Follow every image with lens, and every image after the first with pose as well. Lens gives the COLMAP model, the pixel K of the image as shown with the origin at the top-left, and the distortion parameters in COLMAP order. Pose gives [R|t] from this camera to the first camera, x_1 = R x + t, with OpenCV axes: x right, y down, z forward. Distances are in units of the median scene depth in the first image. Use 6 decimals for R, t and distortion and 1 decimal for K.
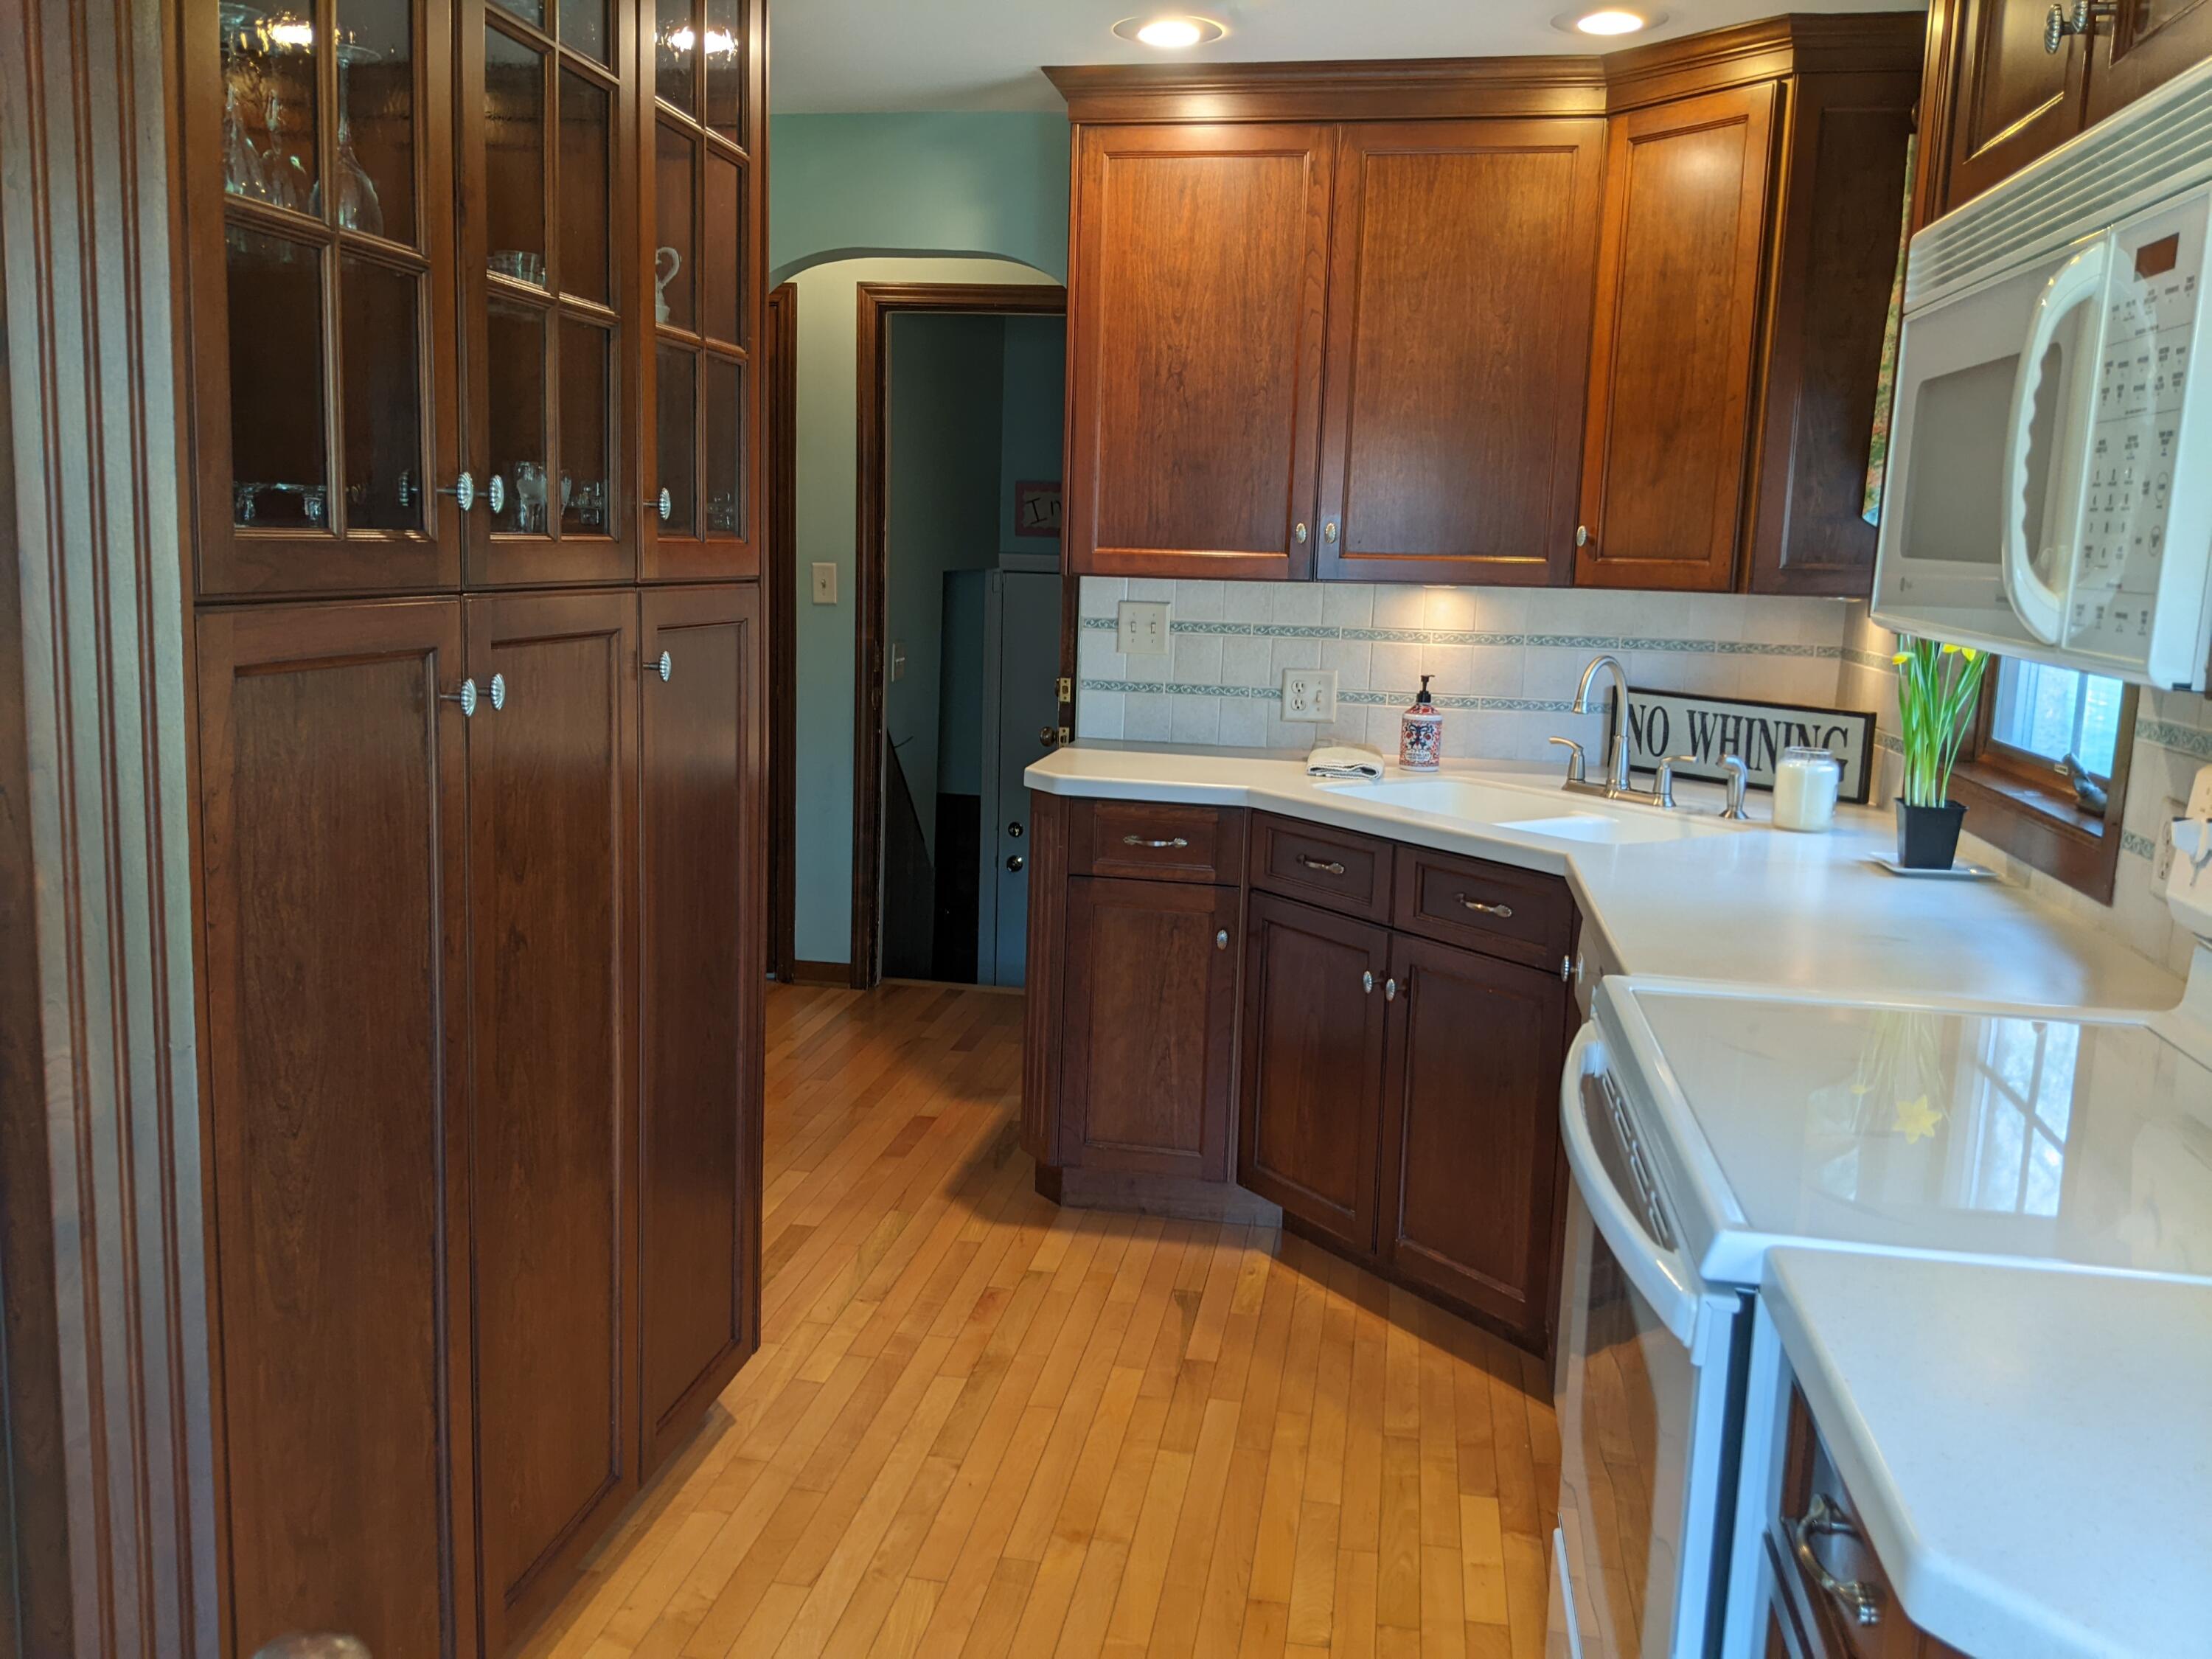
lens RADIAL K [[1754.0, 0, 1078.7], [0, 1754.0, 808.5], [0, 0, 1]] dist [0.110398, -0.183114]
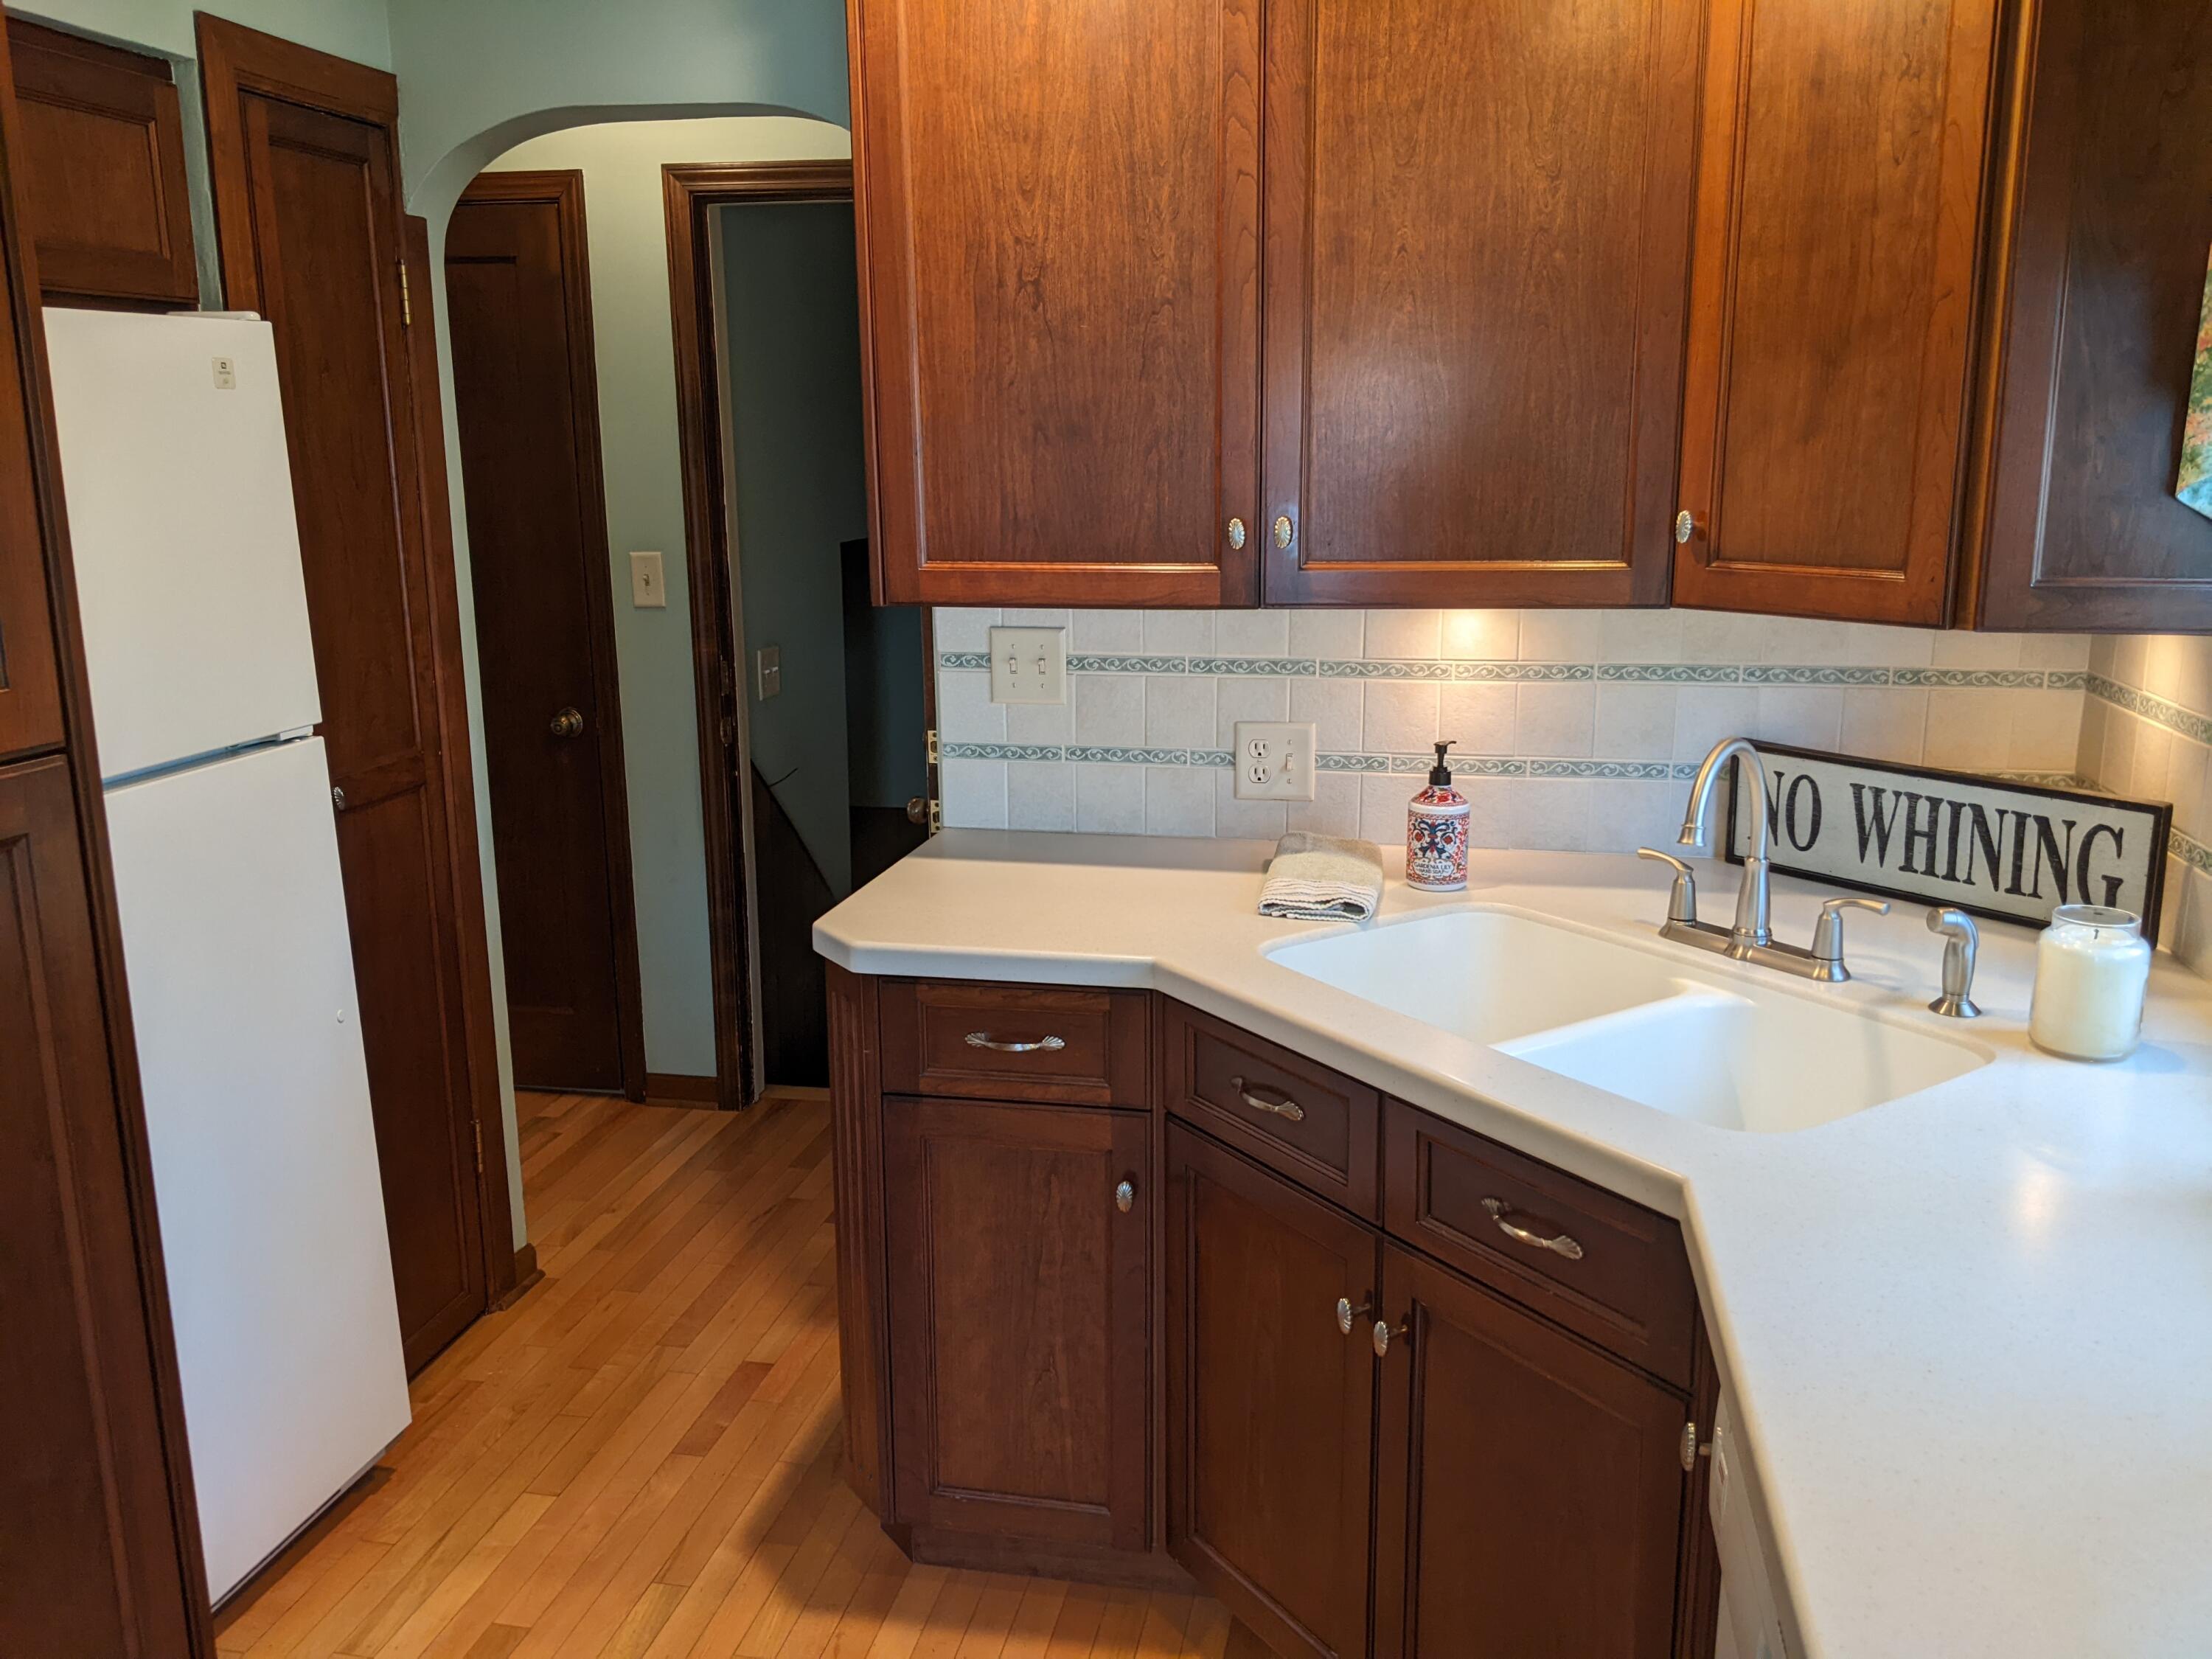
lens RADIAL K [[1759.9, 0, 1112.2], [0, 1759.9, 832.3], [0, 0, 1]] dist [0.077709, -0.131796]
pose [[0.999156, -0.035281, -0.021017, 0.093341], [0.036578, 0.997221, 0.064902, -0.094095], [0.018669, -0.065616, 0.997670, 0.369918]]
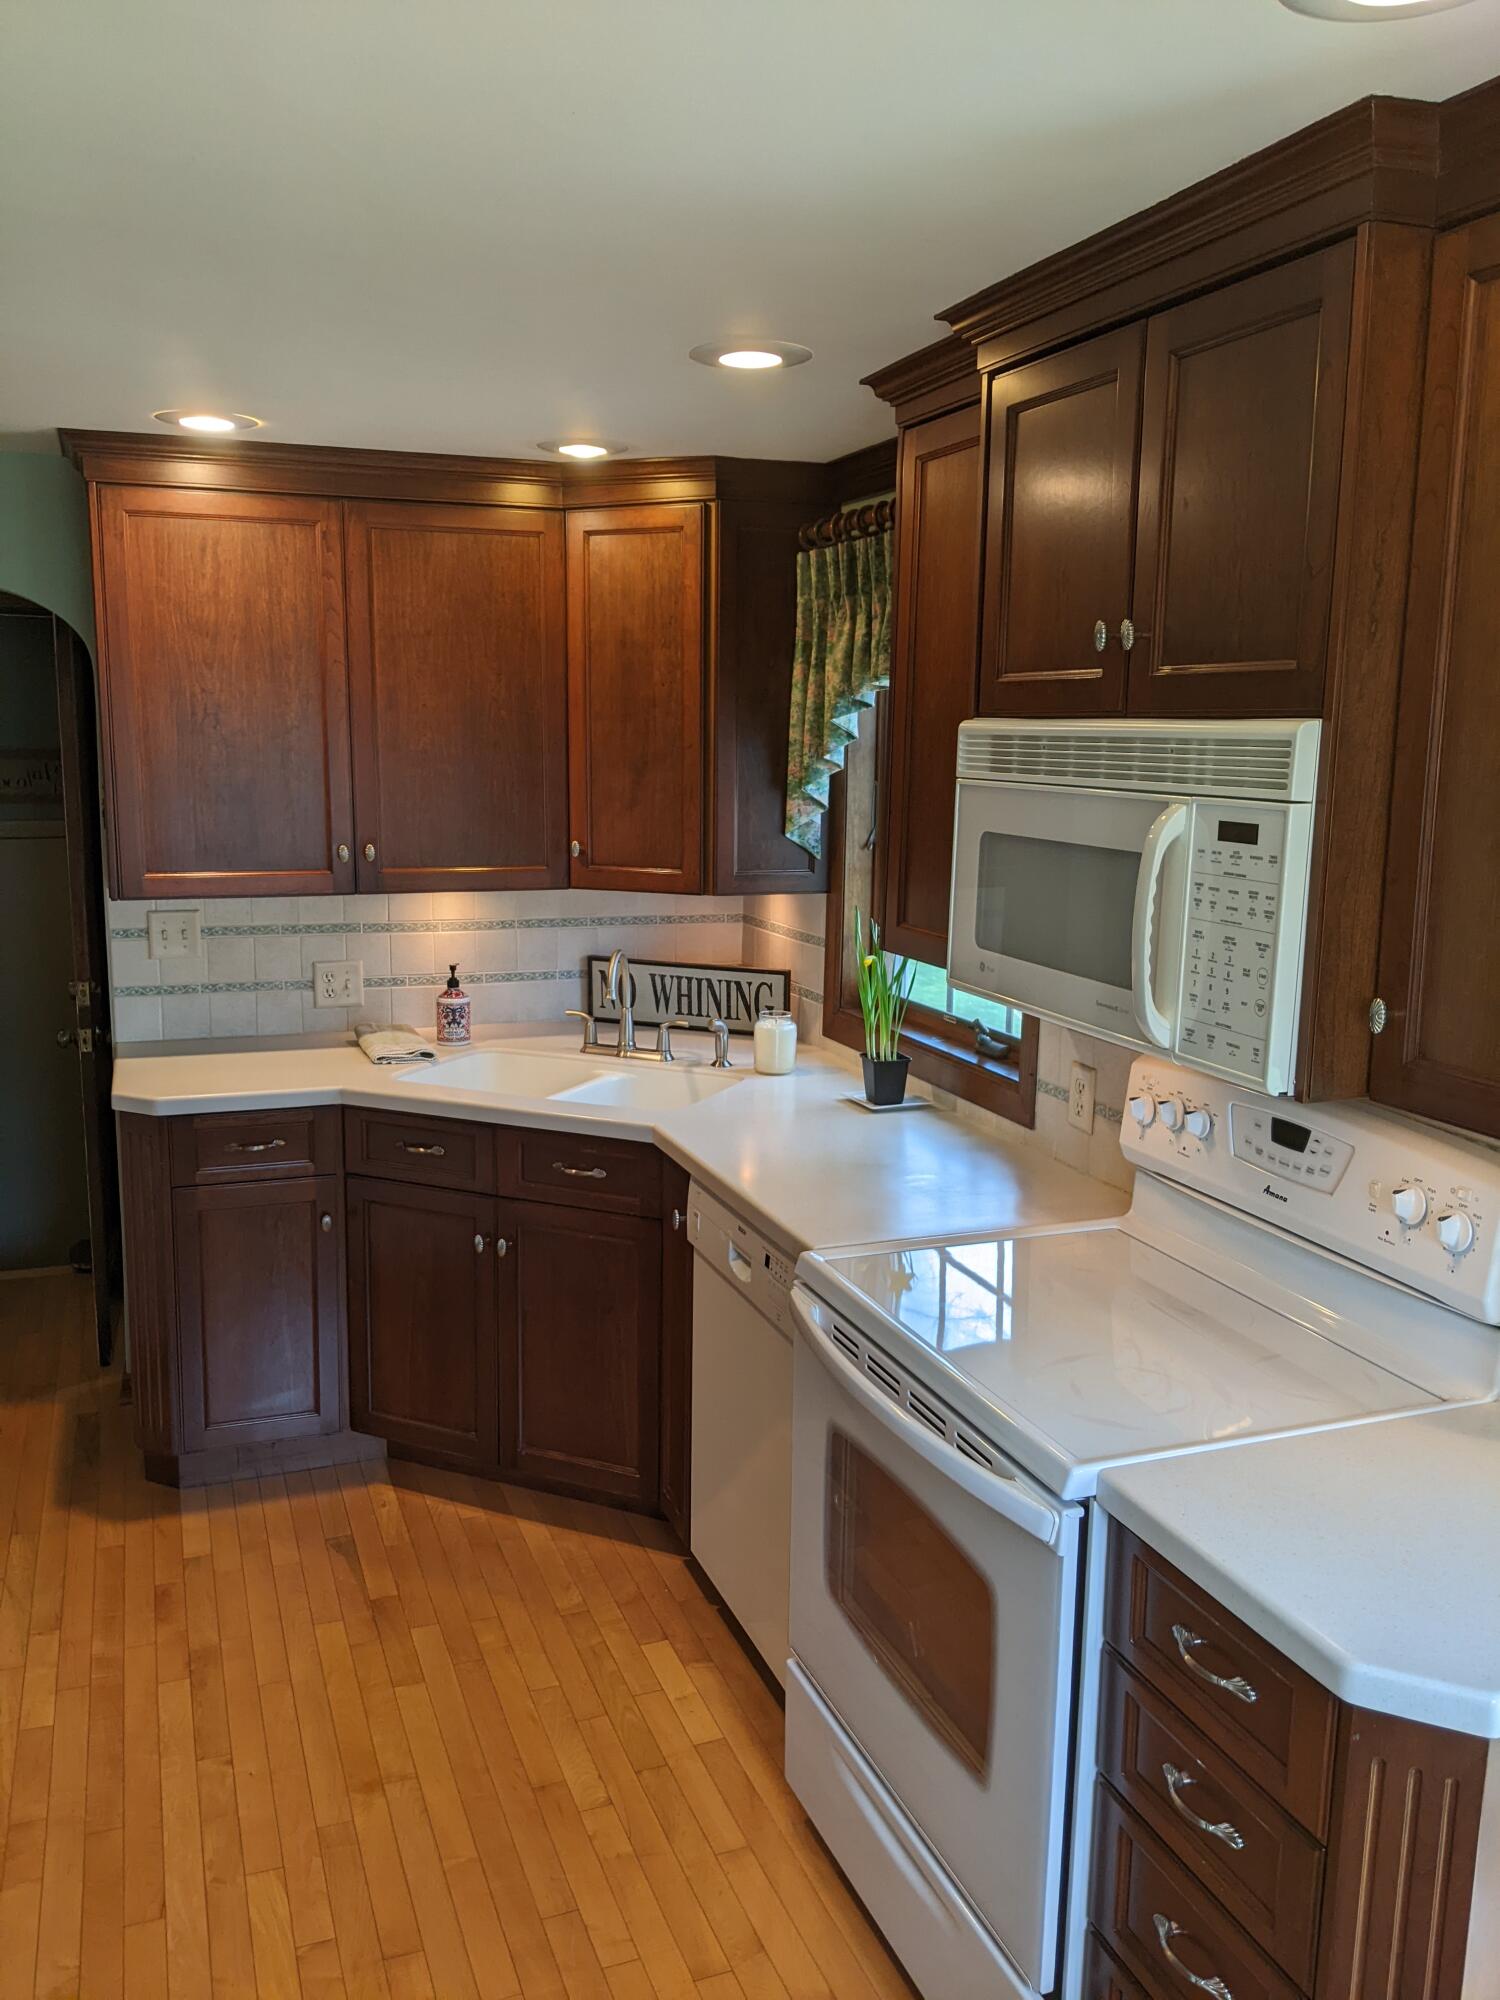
lens RADIAL K [[1595.0, 0, 727.8], [0, 1595.0, 1000.7], [0, 0, 1]] dist [0.082813, -0.135541]
pose [[0.859647, -0.105480, 0.499881, -0.192639], [0.093470, 0.994411, 0.049089, -0.091656], [-0.502265, 0.004525, 0.864702, -0.020217]]
